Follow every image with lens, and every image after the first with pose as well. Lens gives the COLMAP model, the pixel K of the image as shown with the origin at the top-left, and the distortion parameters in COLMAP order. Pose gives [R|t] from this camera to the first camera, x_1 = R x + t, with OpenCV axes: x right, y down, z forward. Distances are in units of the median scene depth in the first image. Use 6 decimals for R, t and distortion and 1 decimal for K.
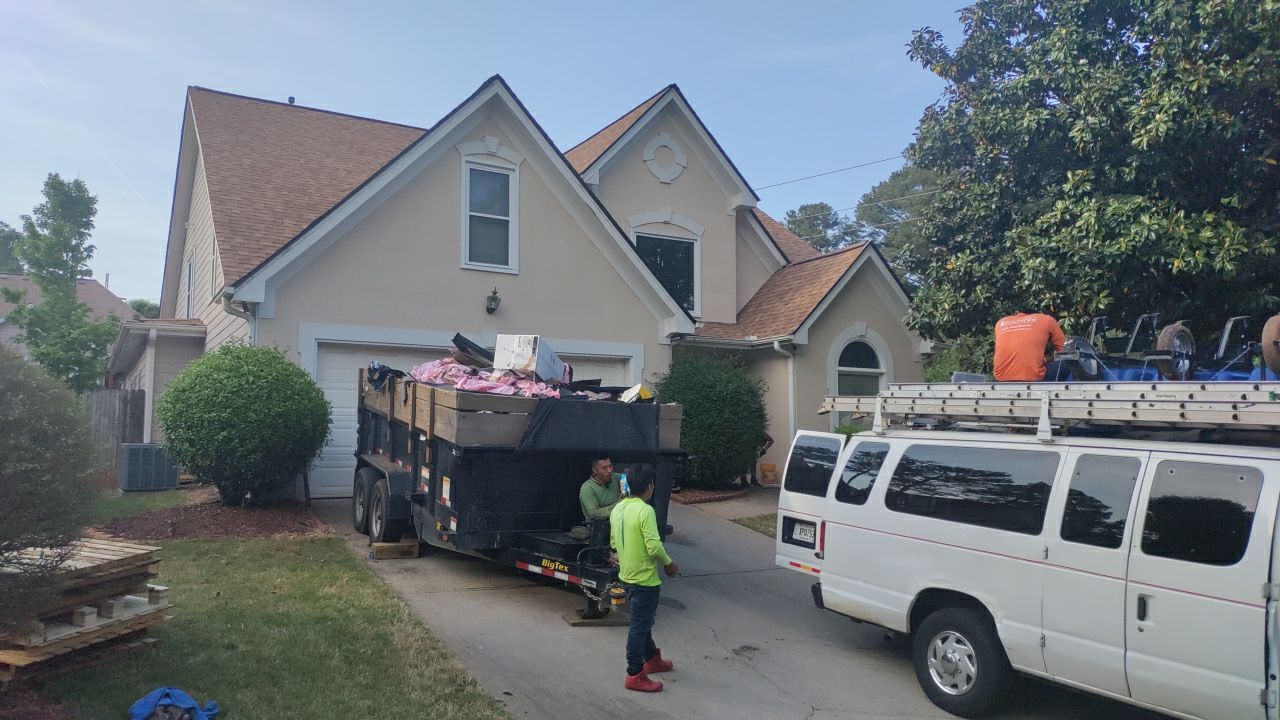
lens RADIAL K [[954.7, 0, 640.0], [0, 954.7, 360.0], [0, 0, 1]] dist [0.006671, -0.000099]
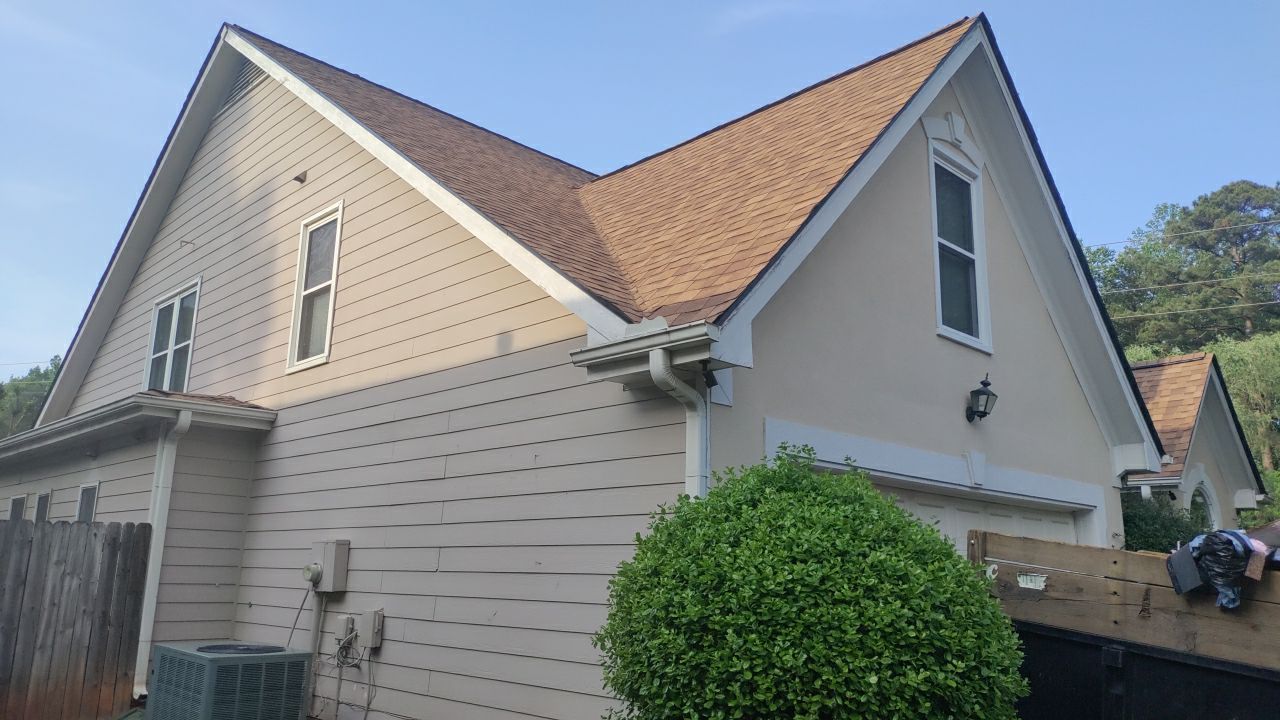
lens RADIAL K [[954.7, 0, 640.0], [0, 954.7, 360.0], [0, 0, 1]] dist [0.006671, -0.000099]
pose [[0.973014, 0.073477, 0.218736, -0.419936], [-0.046346, 0.990860, -0.126682, -0.004762], [-0.226045, 0.113126, 0.967526, 0.460264]]
